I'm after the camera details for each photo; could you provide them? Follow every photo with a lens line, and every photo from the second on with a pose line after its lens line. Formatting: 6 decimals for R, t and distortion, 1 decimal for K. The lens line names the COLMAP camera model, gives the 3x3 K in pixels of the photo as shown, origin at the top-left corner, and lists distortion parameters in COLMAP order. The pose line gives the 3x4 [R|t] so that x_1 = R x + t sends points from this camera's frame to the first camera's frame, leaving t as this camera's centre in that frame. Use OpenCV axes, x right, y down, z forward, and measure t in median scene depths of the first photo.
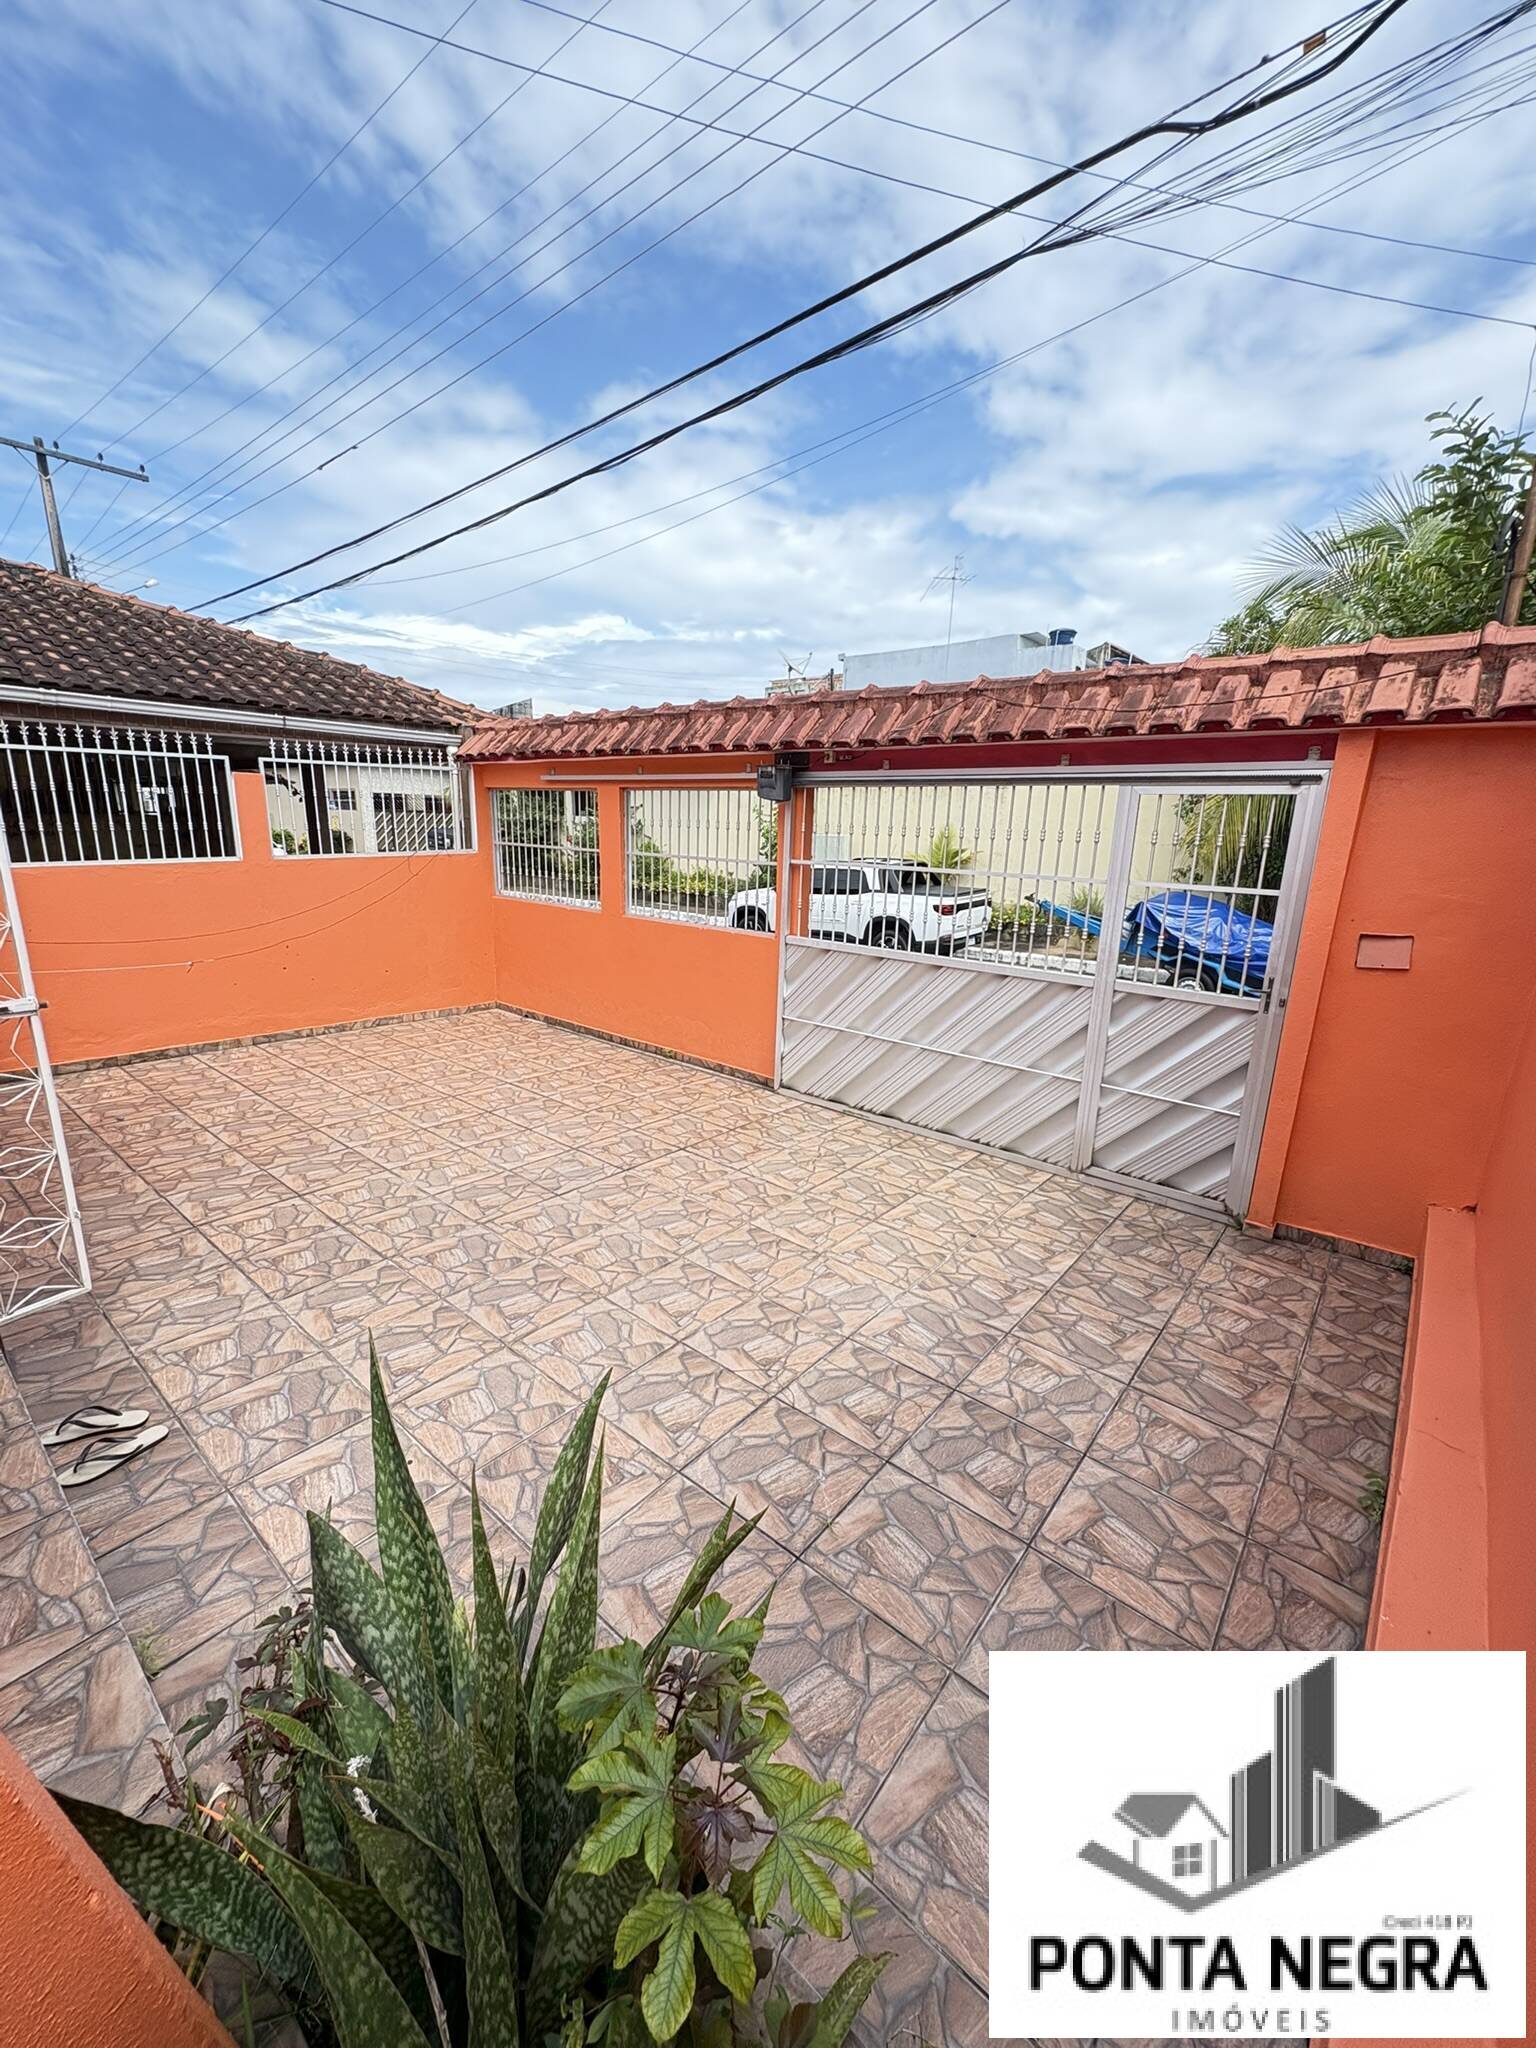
lens RADIAL K [[810.9, 0, 761.6], [0, 810.9, 1029.8], [0, 0, 1]] dist [0.000126, -0.000342]
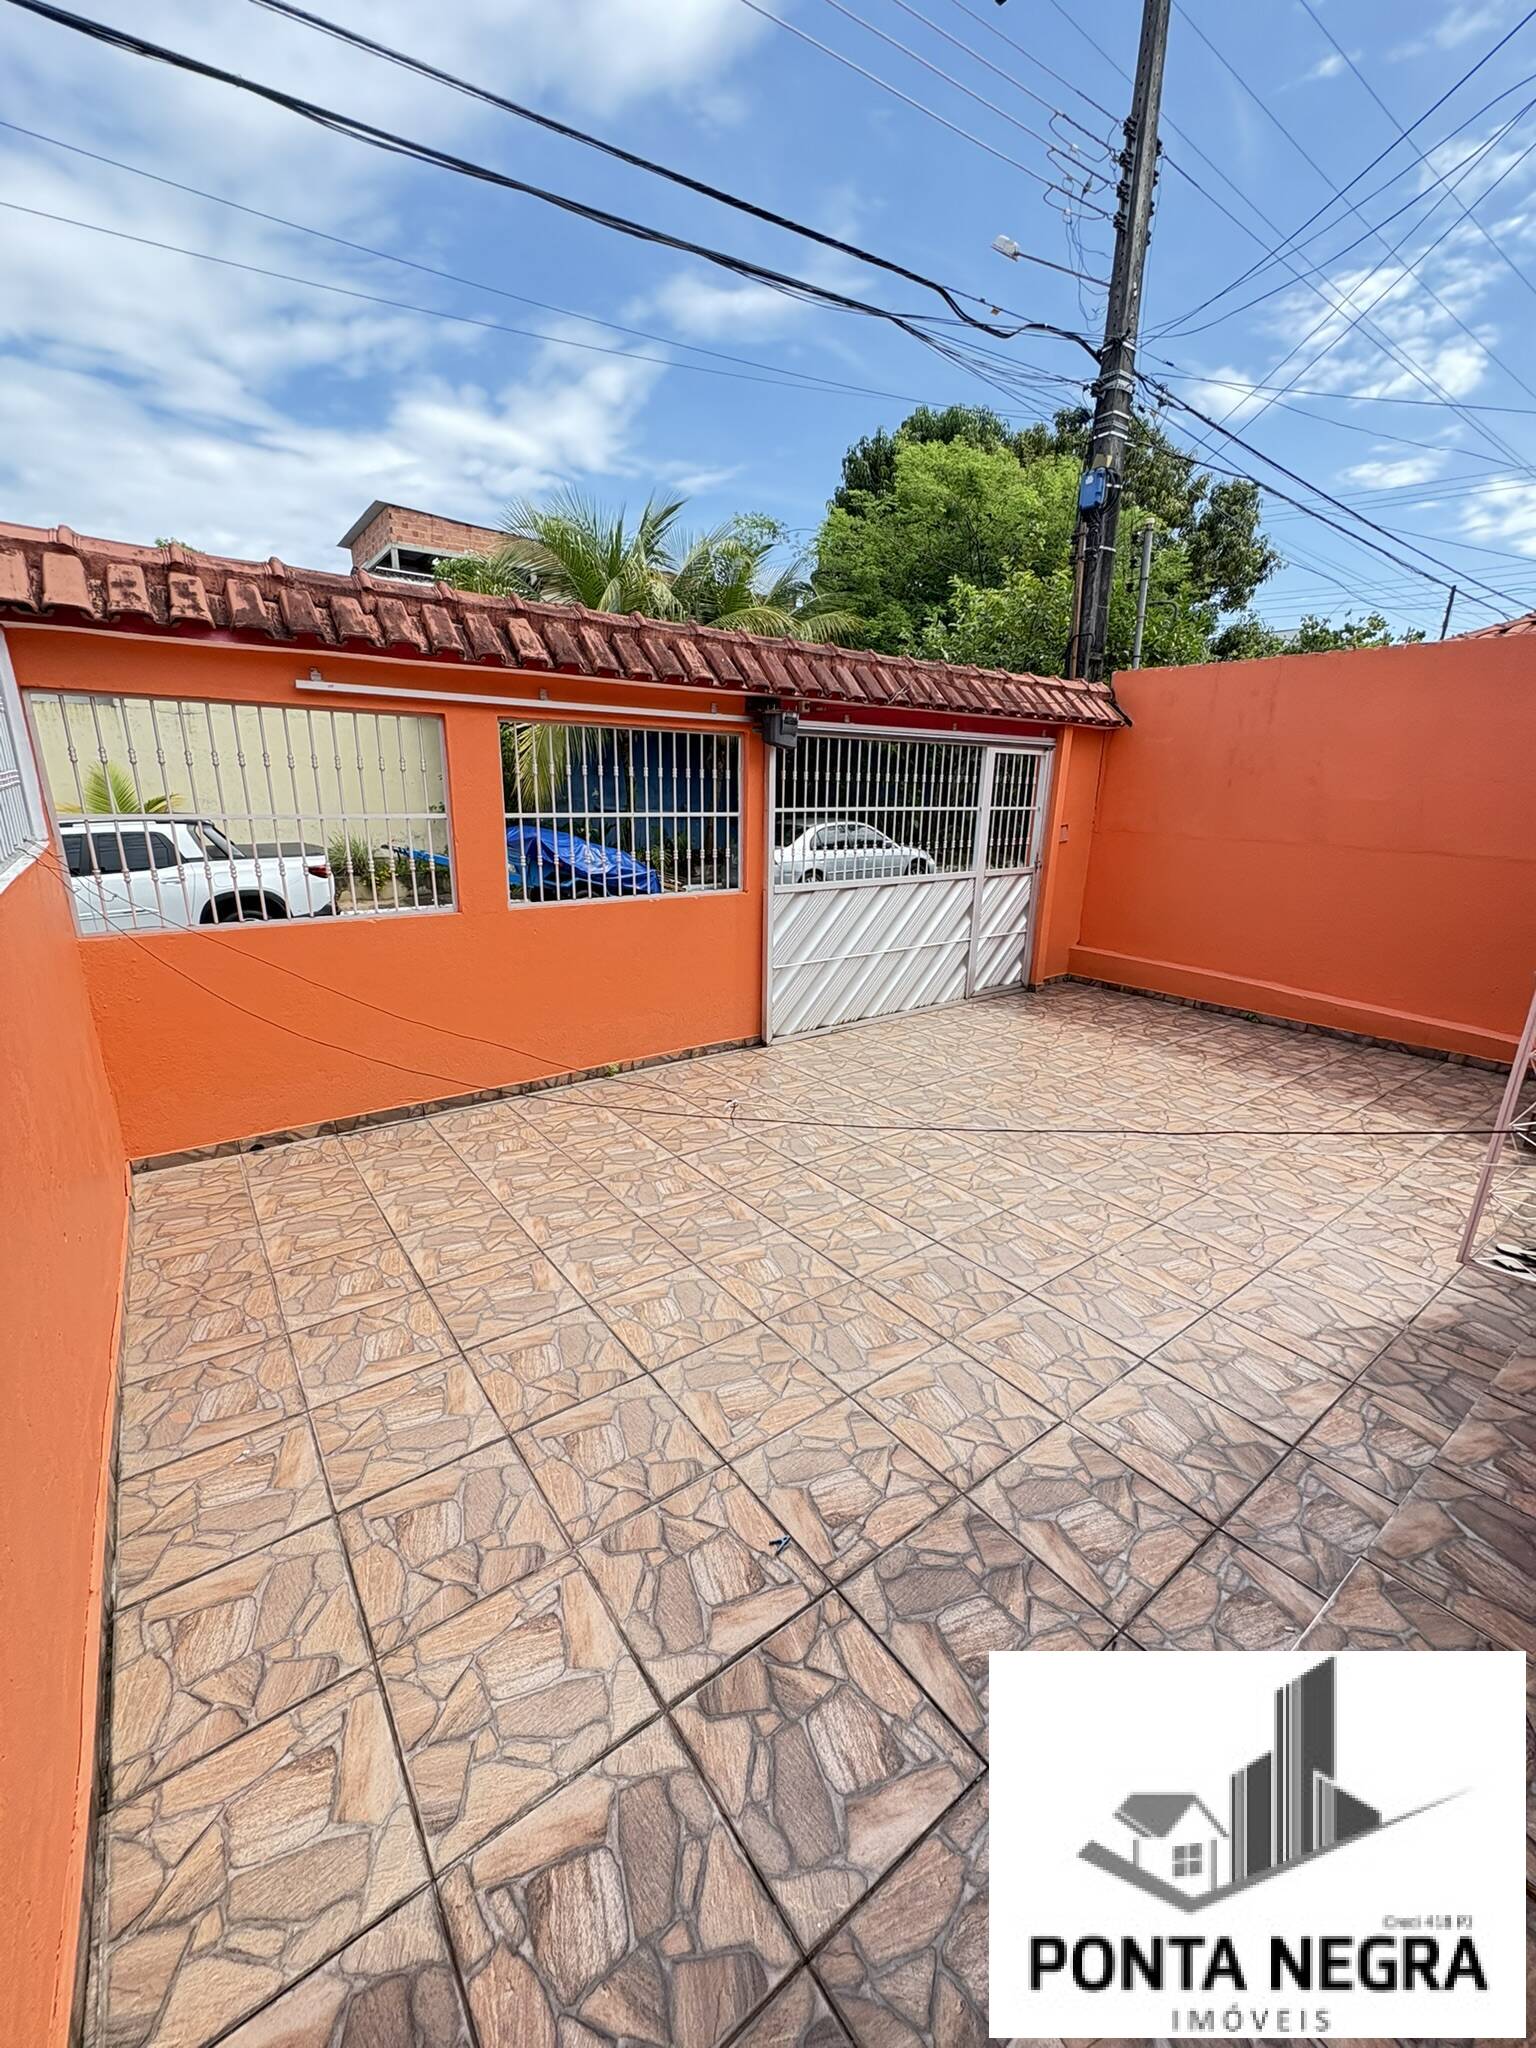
lens RADIAL K [[810.9, 0, 768.5], [0, 810.9, 1032.4], [0, 0, 1]] dist [0.000126, -0.000342]
pose [[0.241310, -0.308332, 0.920163, -1.116710], [0.231588, 0.939086, 0.253939, -0.238833], [-0.942410, 0.151821, 0.298017, 0.874044]]
